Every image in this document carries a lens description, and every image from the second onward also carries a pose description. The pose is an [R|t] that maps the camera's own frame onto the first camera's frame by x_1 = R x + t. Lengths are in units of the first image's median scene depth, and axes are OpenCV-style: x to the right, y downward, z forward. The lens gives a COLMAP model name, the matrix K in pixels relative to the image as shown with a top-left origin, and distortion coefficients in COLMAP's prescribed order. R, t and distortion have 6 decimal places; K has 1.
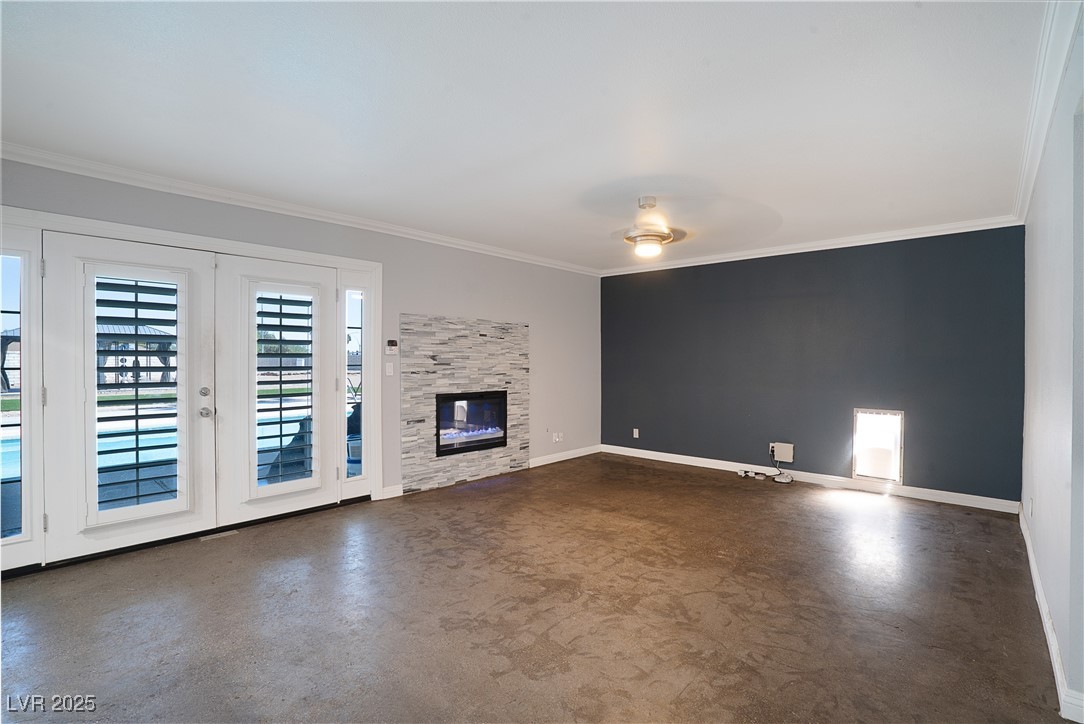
lens RADIAL K [[503.1, 0, 544.6], [0, 503.1, 364.0], [0, 0, 1]] dist [-0.035669, 0.000658]
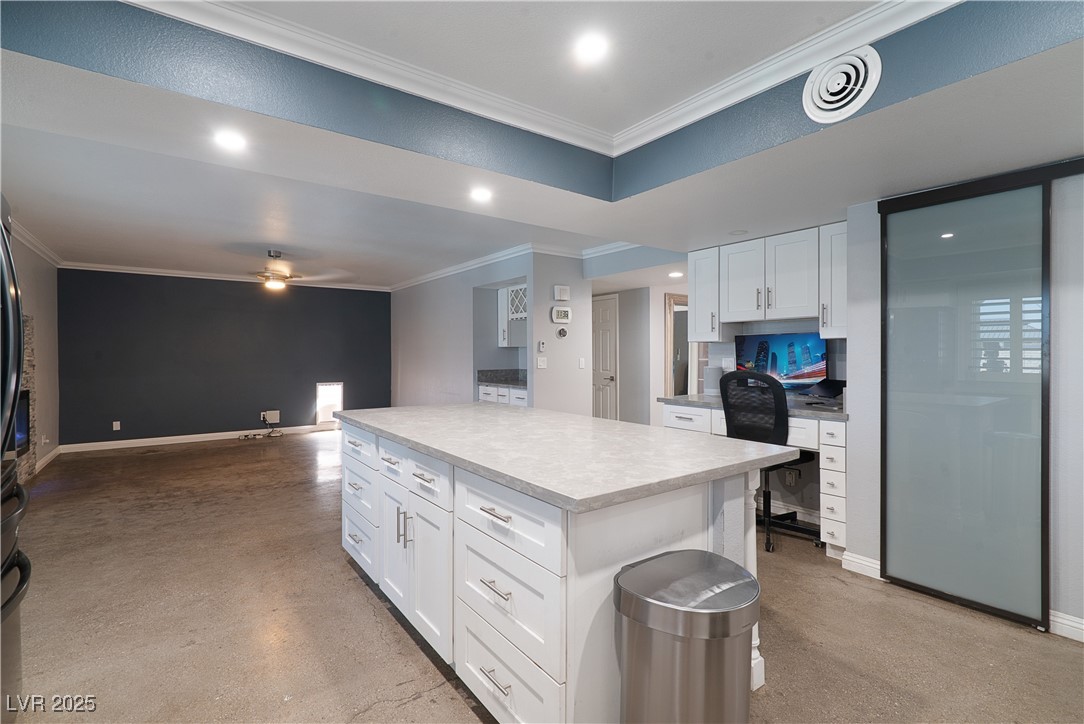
lens RADIAL K [[497.4, 0, 544.7], [0, 497.4, 360.2], [0, 0, 1]] dist [-0.000172, 0.000451]
pose [[0.192586, -0.013172, 0.981192, -0.926014], [0.011506, 0.999871, 0.011165, -0.000142], [-0.981213, 0.009139, 0.192713, -0.096965]]
